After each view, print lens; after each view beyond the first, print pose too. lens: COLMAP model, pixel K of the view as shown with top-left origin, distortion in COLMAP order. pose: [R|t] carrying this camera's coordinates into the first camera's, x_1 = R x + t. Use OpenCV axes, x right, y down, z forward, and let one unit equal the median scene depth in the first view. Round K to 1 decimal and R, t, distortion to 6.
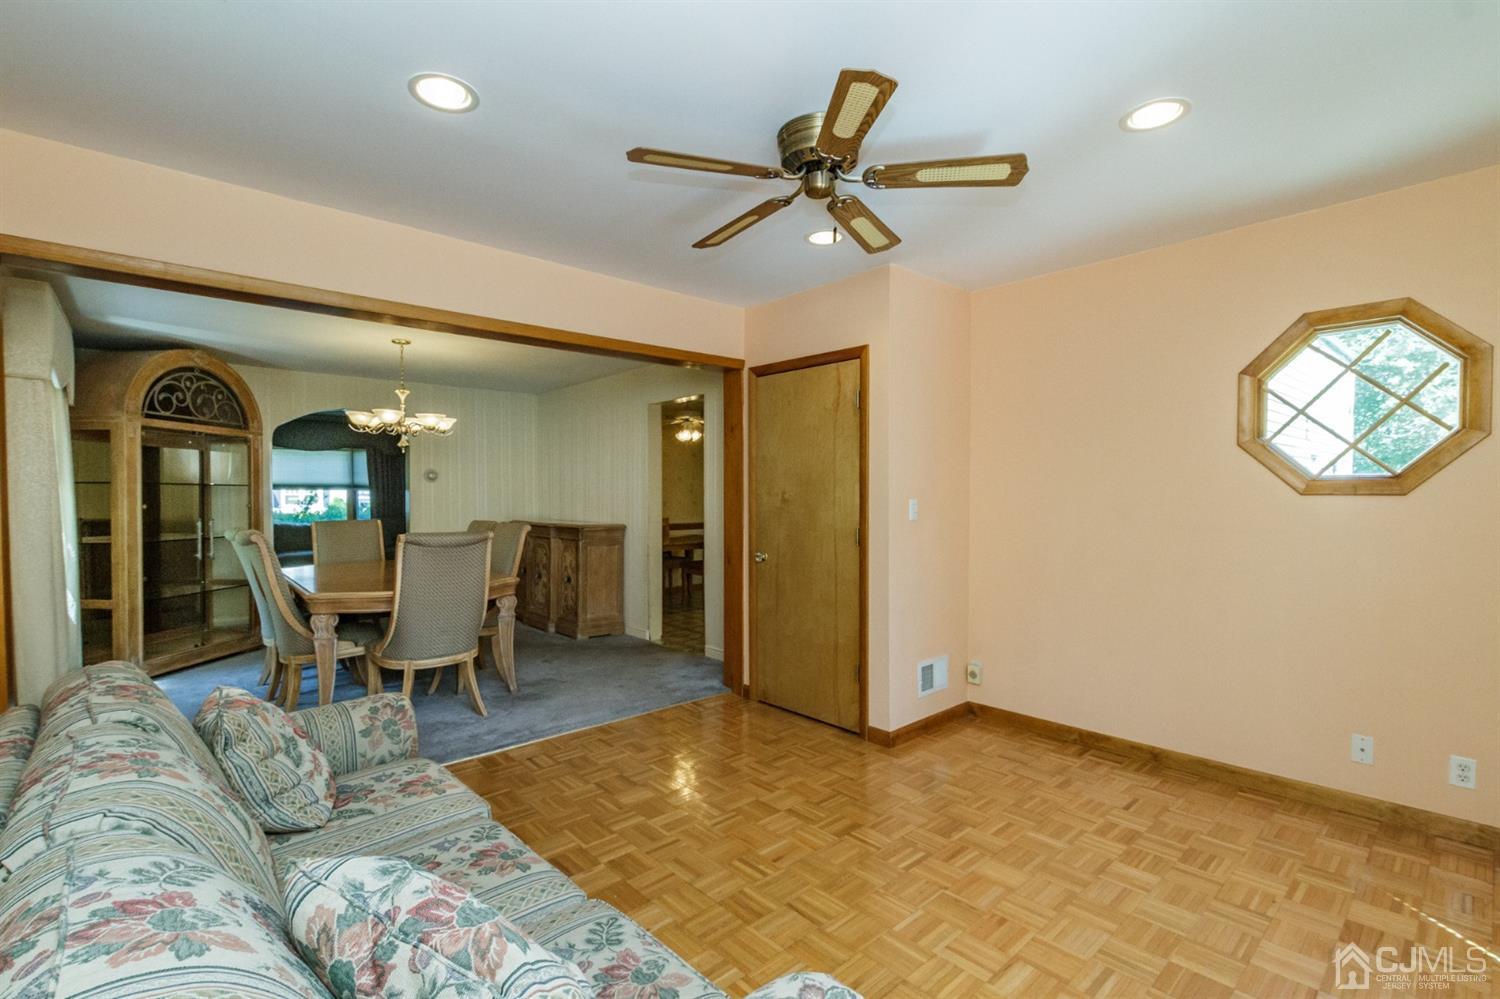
lens RADIAL K [[685.2, 0, 753.6], [0, 685.2, 503.4], [0, 0, 1]] dist [0.010464, -0.004659]
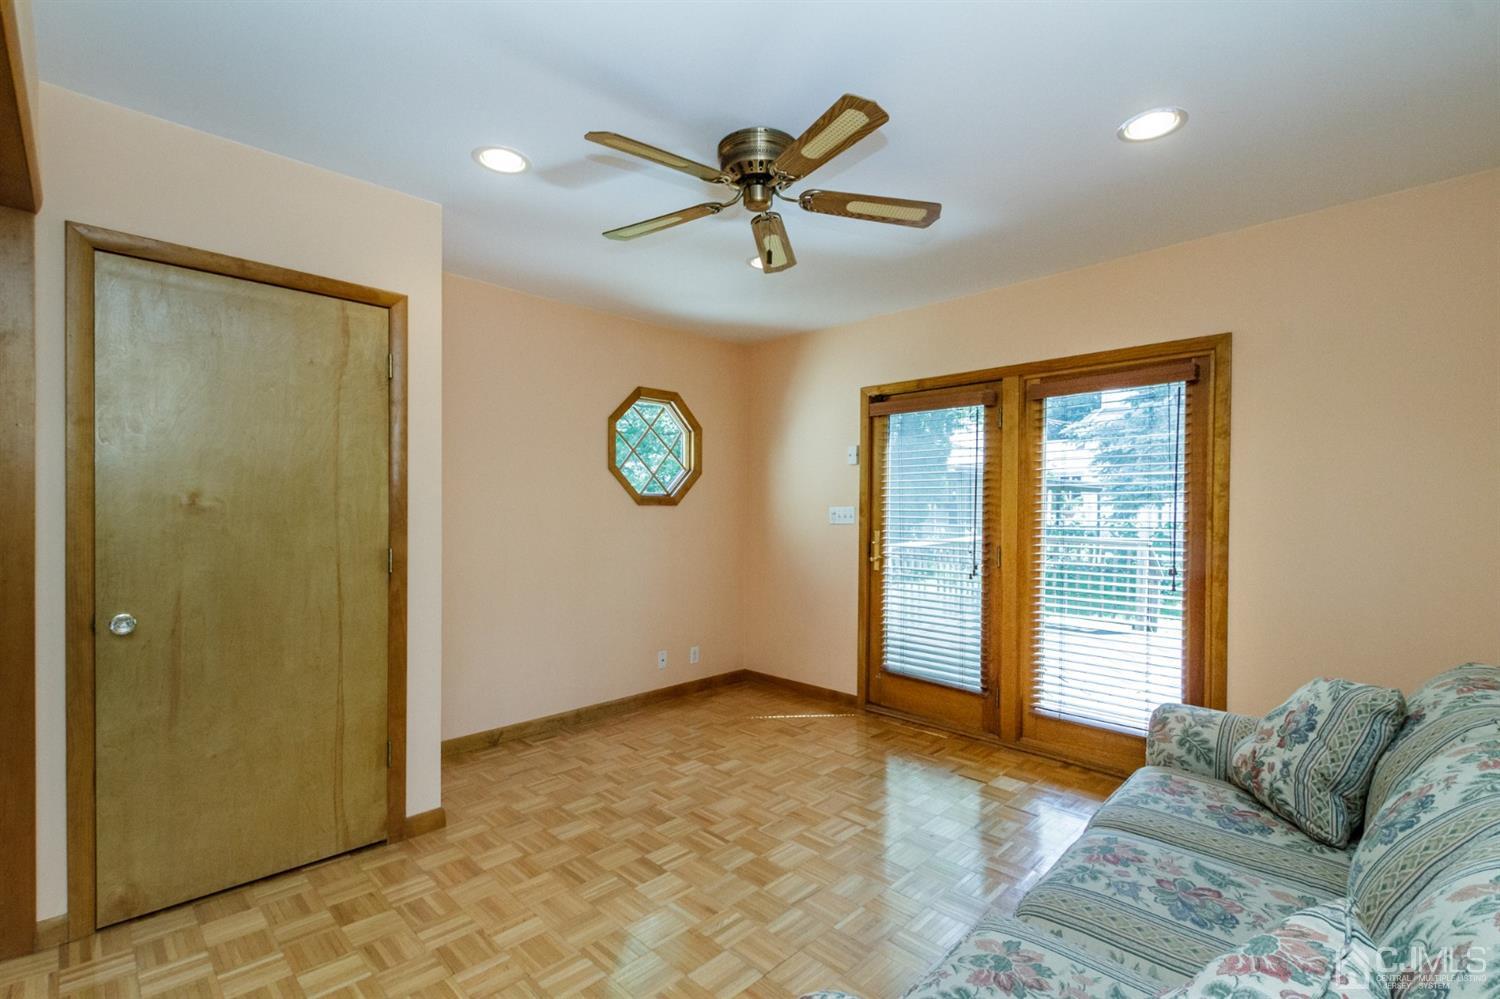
lens RADIAL K [[685.2, 0, 750.0], [0, 685.2, 503.0], [0, 0, 1]] dist [0.010464, -0.004659]
pose [[-0.061009, 0.009254, 0.998094, -0.712042], [0.006043, 0.999942, -0.008902, -0.001954], [-0.998119, 0.005489, -0.061062, 0.823322]]
